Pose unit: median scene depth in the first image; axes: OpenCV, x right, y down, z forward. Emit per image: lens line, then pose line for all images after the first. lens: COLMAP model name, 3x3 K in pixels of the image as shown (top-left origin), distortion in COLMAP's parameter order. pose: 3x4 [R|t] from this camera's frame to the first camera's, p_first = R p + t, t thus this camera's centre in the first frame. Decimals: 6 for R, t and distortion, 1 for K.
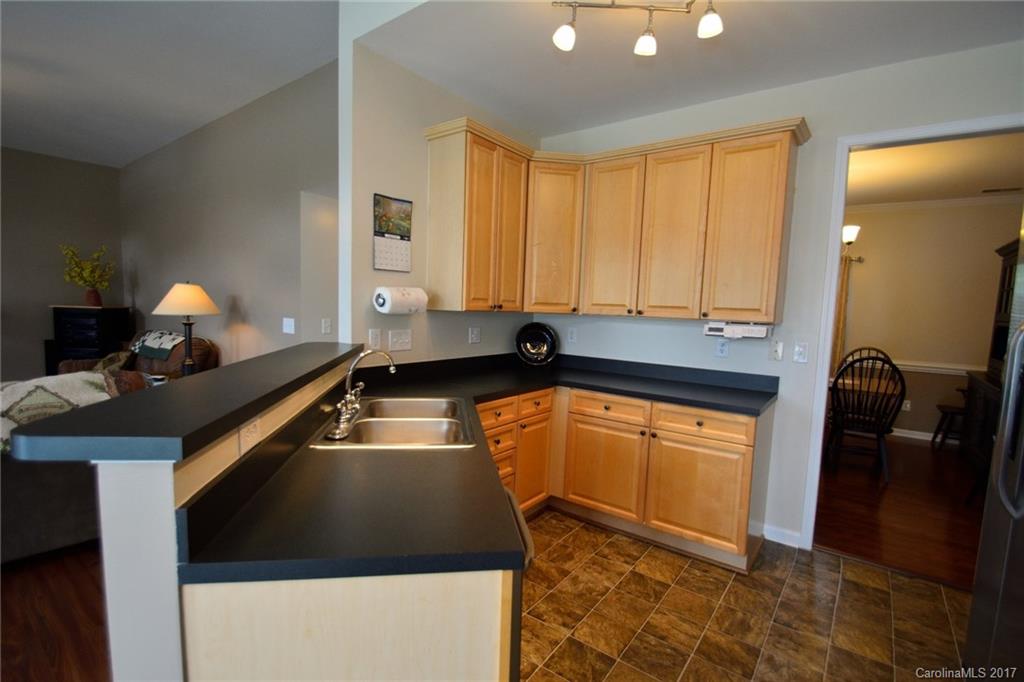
lens RADIAL K [[474.2, 0, 501.9], [0, 474.2, 349.0], [0, 0, 1]] dist [0.006094, -0.012782]
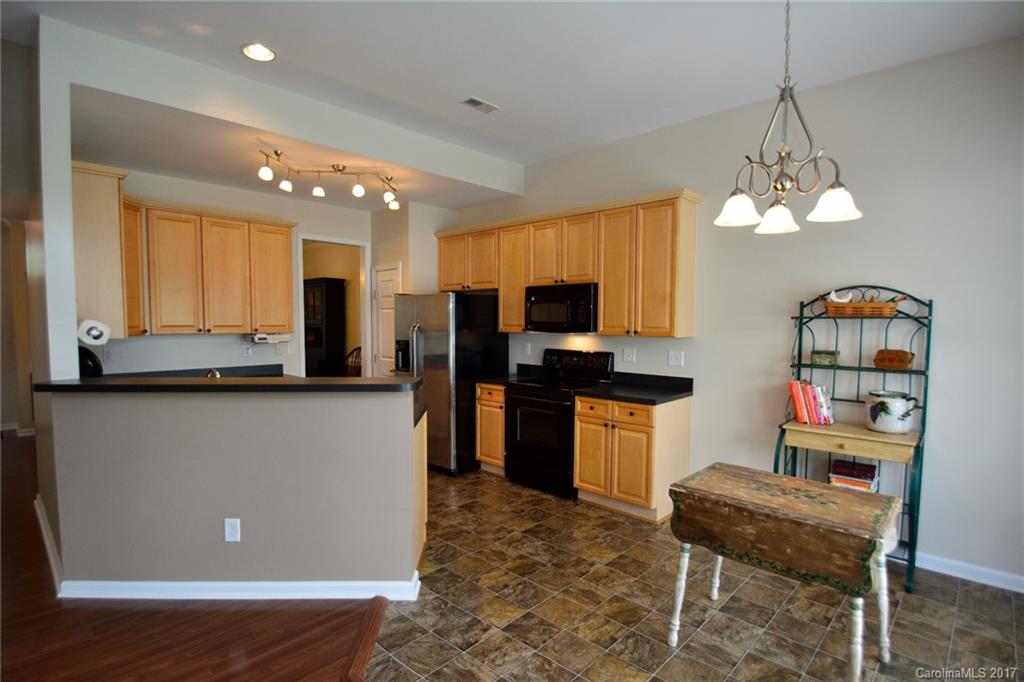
lens RADIAL K [[506.3, 0, 512.0], [0, 506.3, 341.0], [0, 0, 1]] dist [-0.000760, -0.000284]
pose [[0.094826, -0.074192, 0.992725, -1.155493], [0.093658, 0.993461, 0.065300, -0.065696], [-0.991078, 0.086784, 0.101155, -0.004701]]
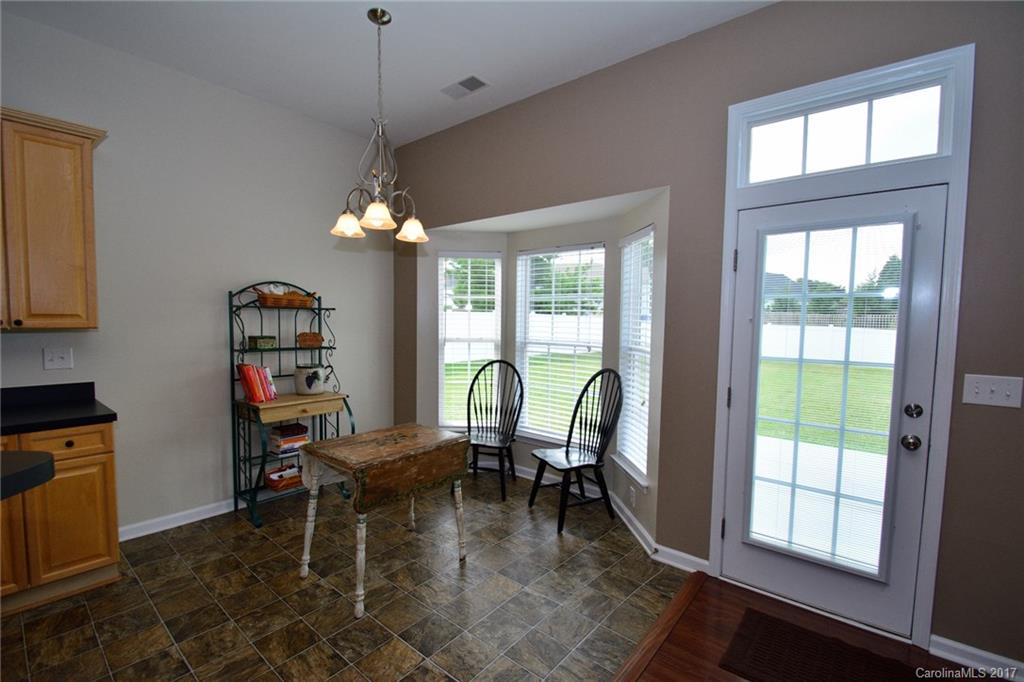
lens RADIAL K [[447.3, 0, 495.9], [0, 447.3, 349.8], [0, 0, 1]] dist [0.010687, -0.014538]
pose [[-0.998094, -0.048720, 0.037884, -0.584641], [-0.042080, 0.986268, 0.159704, -0.078577], [-0.045144, 0.157806, -0.986438, 0.547055]]
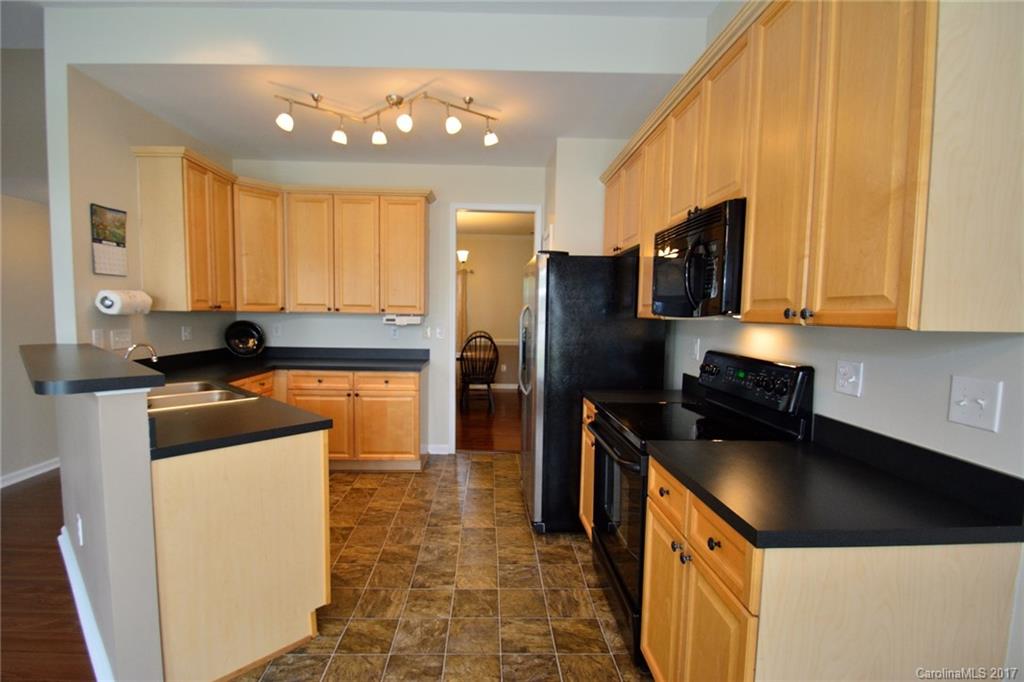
lens RADIAL K [[474.2, 0, 501.9], [0, 474.2, 349.0], [0, 0, 1]] dist [0.006094, -0.012782]
pose [[0.771691, -0.070630, 0.632064, -0.230437], [0.070546, 0.997188, 0.025301, 0.037125], [-0.632073, 0.025065, 0.774503, -0.378577]]
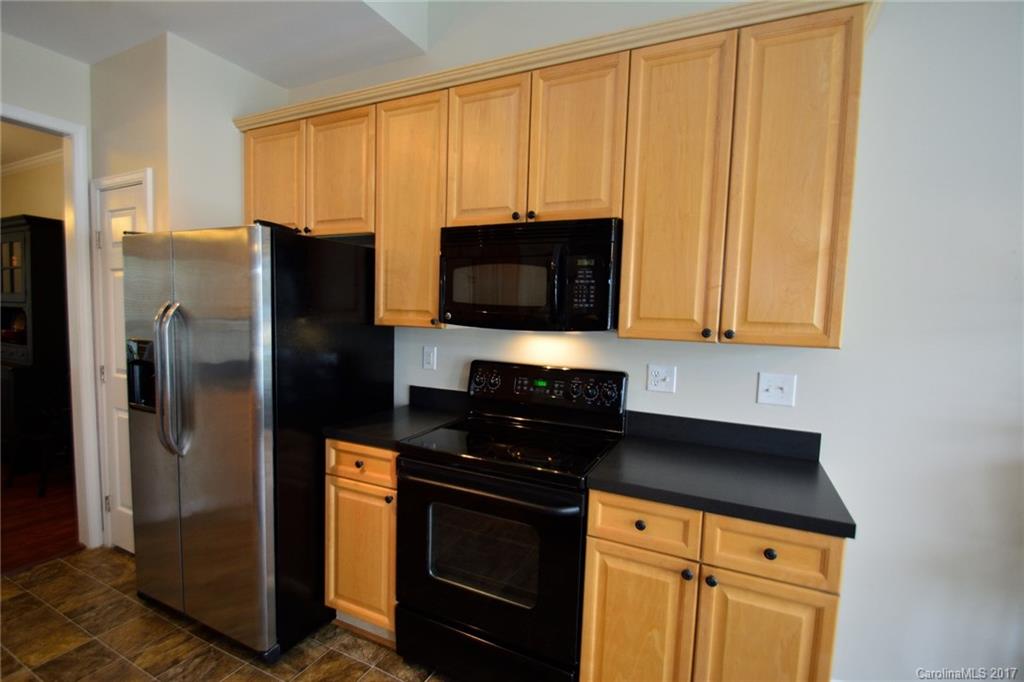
lens RADIAL K [[474.2, 0, 501.9], [0, 474.2, 349.0], [0, 0, 1]] dist [0.006094, -0.012782]
pose [[-0.195944, -0.114663, 0.973888, -0.199502], [0.055851, 0.990223, 0.127824, -0.034349], [-0.979023, 0.079439, -0.187624, 0.166601]]
